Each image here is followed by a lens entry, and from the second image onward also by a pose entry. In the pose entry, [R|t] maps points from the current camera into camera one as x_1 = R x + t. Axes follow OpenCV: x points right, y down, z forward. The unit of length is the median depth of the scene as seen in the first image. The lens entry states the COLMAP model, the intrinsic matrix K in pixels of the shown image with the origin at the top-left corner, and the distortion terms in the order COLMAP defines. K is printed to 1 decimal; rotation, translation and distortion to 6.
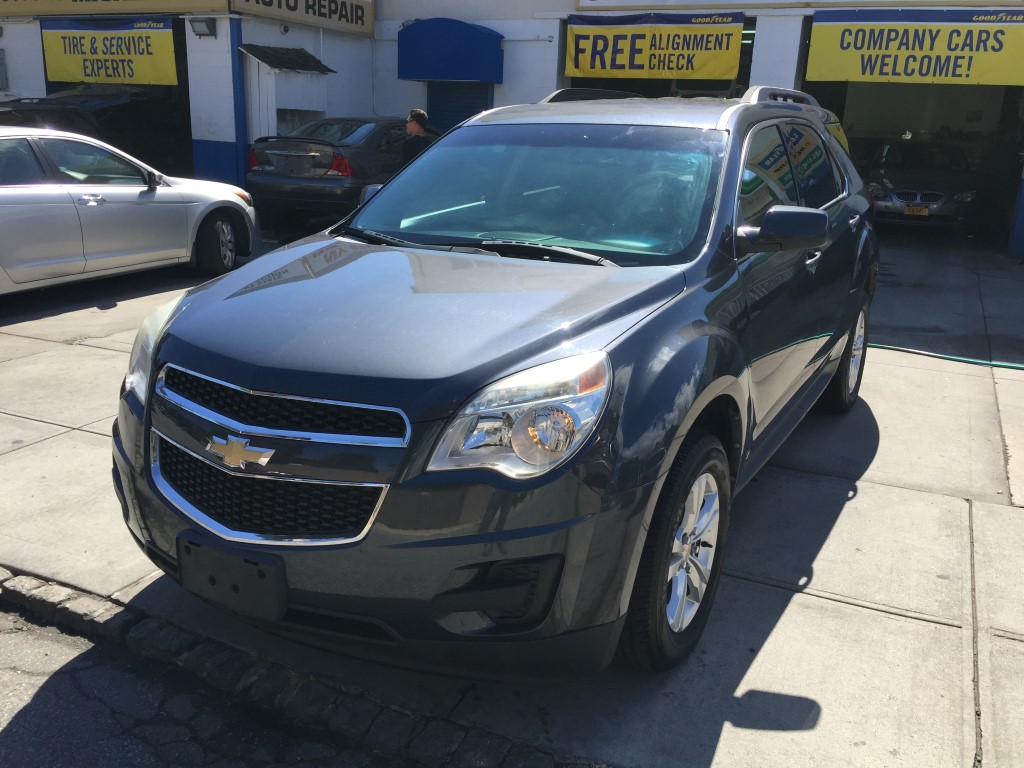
lens RADIAL K [[873.0, 0, 514.6], [0, 873.0, 387.6], [0, 0, 1]] dist [0.088749, -0.130098]
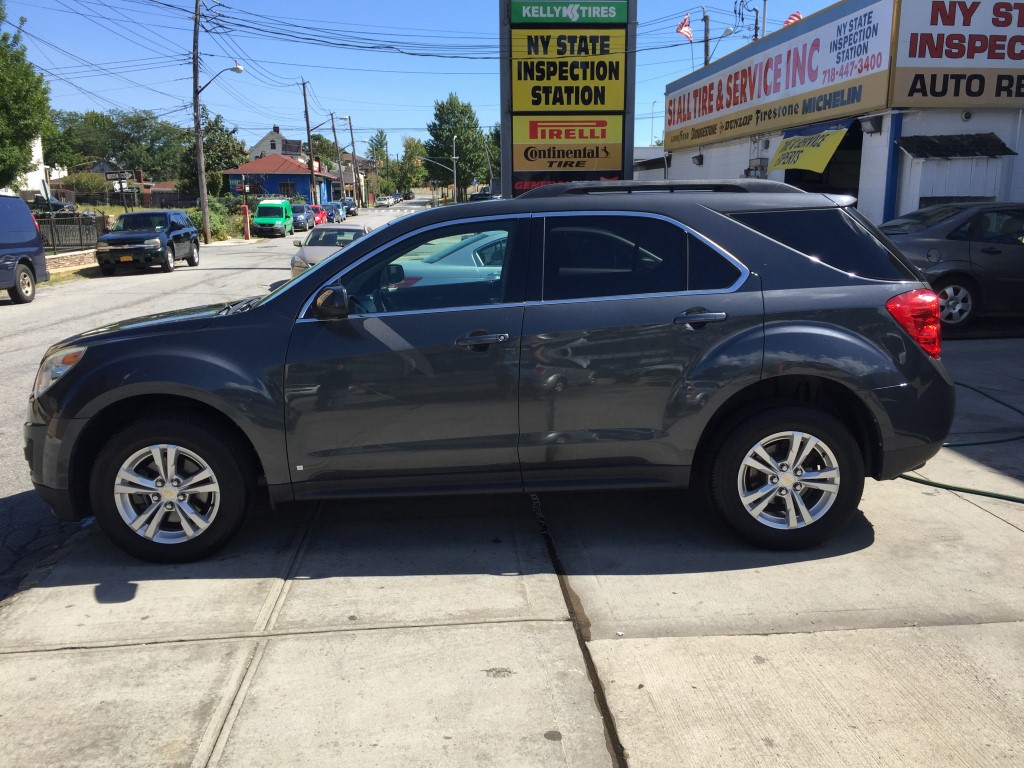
lens RADIAL K [[873.0, 0, 514.6], [0, 873.0, 387.6], [0, 0, 1]] dist [0.088749, -0.130098]
pose [[0.512325, 0.141588, -0.847040, 0.409327], [-0.220565, 0.974924, 0.029558, -0.040289], [0.829984, 0.171684, 0.530707, 0.146500]]
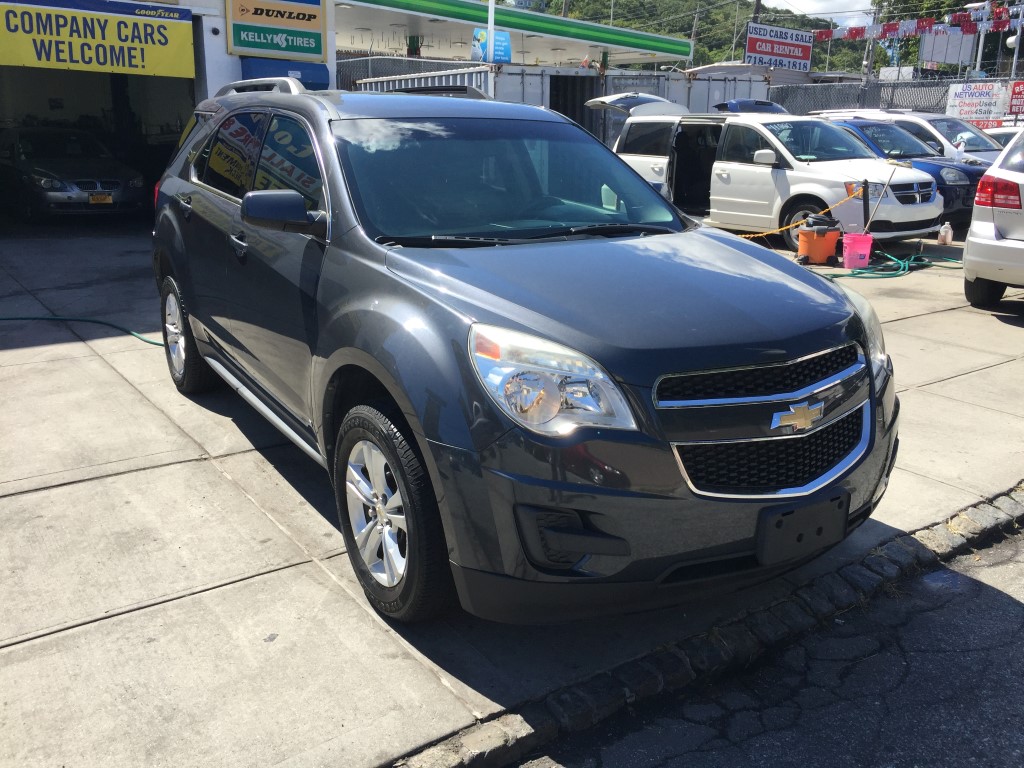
lens RADIAL K [[873.0, 0, 514.6], [0, 873.0, 387.6], [0, 0, 1]] dist [0.088749, -0.130098]
pose [[0.472754, -0.257796, 0.842642, -0.267574], [0.245863, 0.956864, 0.154802, -0.042294], [-0.846200, 0.133991, 0.515743, 0.136211]]
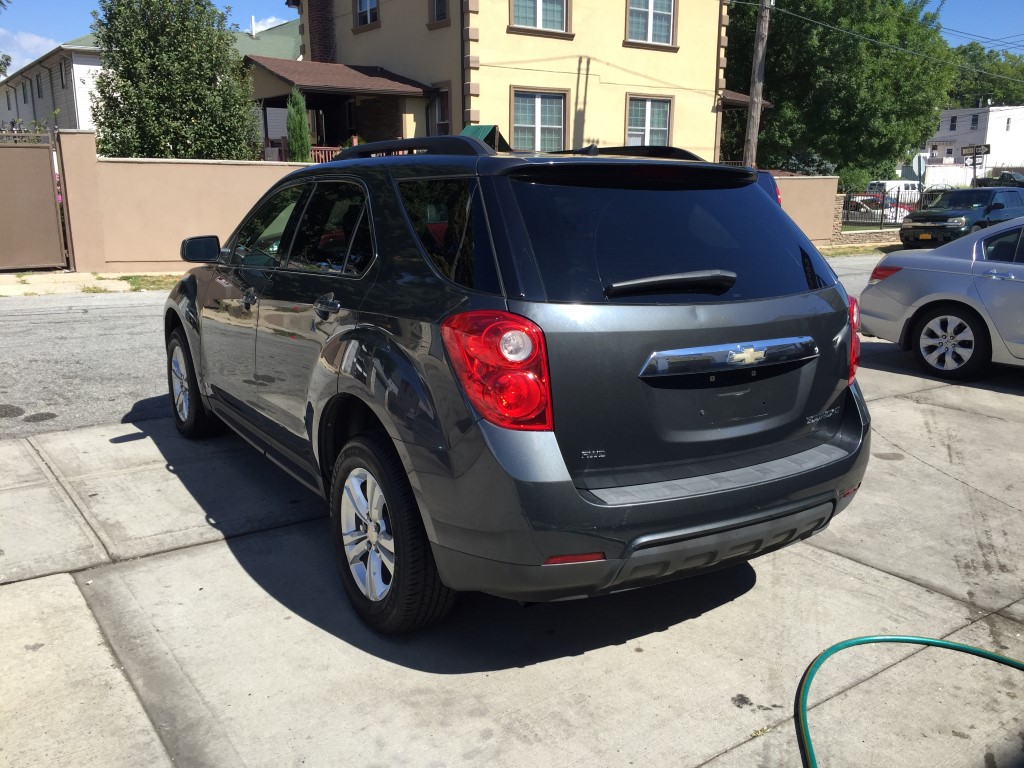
lens RADIAL K [[873.7, 0, 520.6], [0, 873.7, 379.3], [0, 0, 1]] dist [0.085818, -0.132827]
pose [[-0.466081, 0.160019, -0.870151, 0.374921], [-0.270352, 0.910707, 0.312286, -0.158400], [0.842424, 0.380797, -0.381202, 0.561119]]
